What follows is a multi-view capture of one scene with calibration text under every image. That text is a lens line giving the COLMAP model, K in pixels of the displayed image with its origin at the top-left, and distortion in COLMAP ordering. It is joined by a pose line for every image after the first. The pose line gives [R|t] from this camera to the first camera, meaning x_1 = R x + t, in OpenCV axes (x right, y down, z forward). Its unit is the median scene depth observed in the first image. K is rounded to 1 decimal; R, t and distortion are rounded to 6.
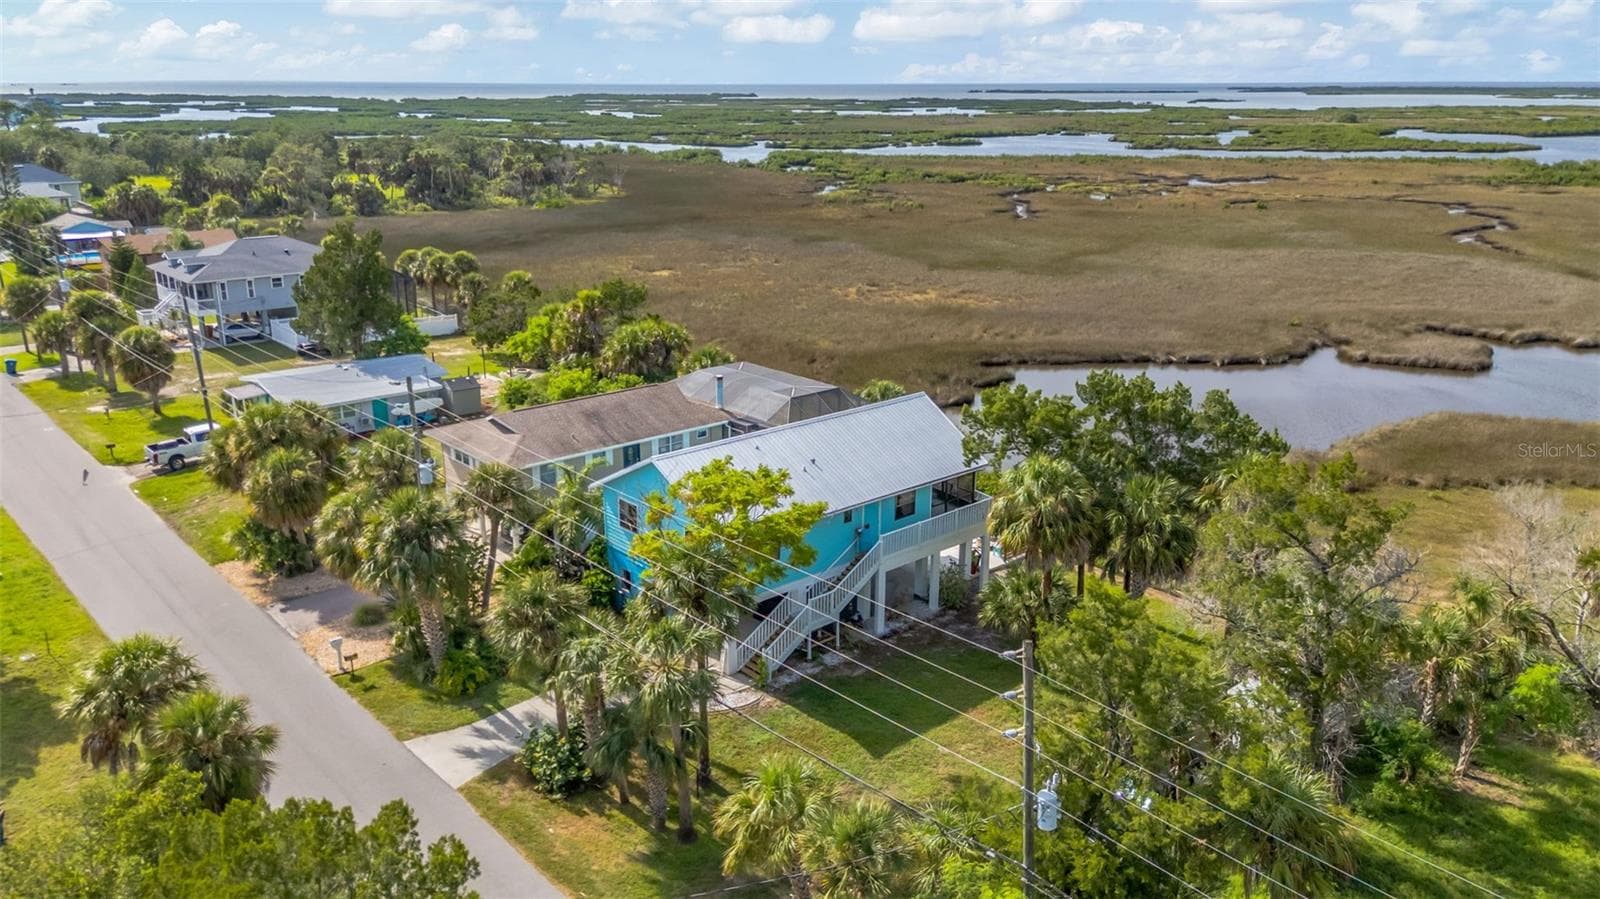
lens RADIAL K [[1177.7, 0, 800.0], [0, 1177.7, 449.5], [0, 0, 1]] dist [0.076479, -0.068865]
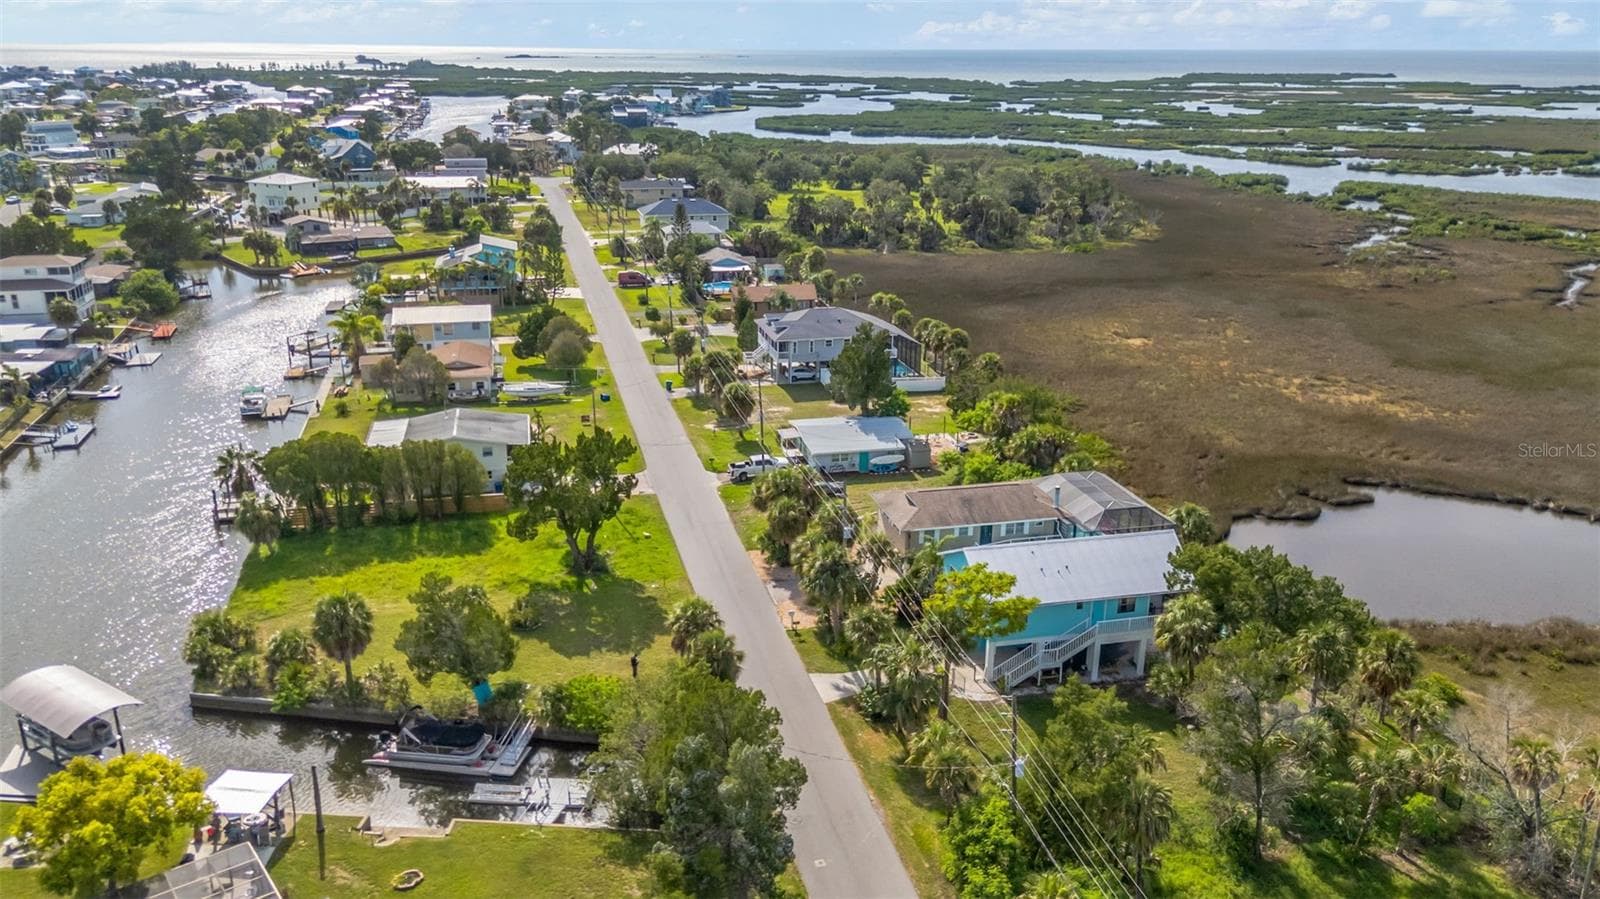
lens RADIAL K [[1177.7, 0, 800.0], [0, 1177.7, 449.5], [0, 0, 1]] dist [0.076479, -0.068865]
pose [[0.885809, 0.152685, -0.438213, 0.341910], [-0.143847, 0.988151, 0.053524, -0.167062], [0.441193, 0.015624, 0.897276, -0.570116]]
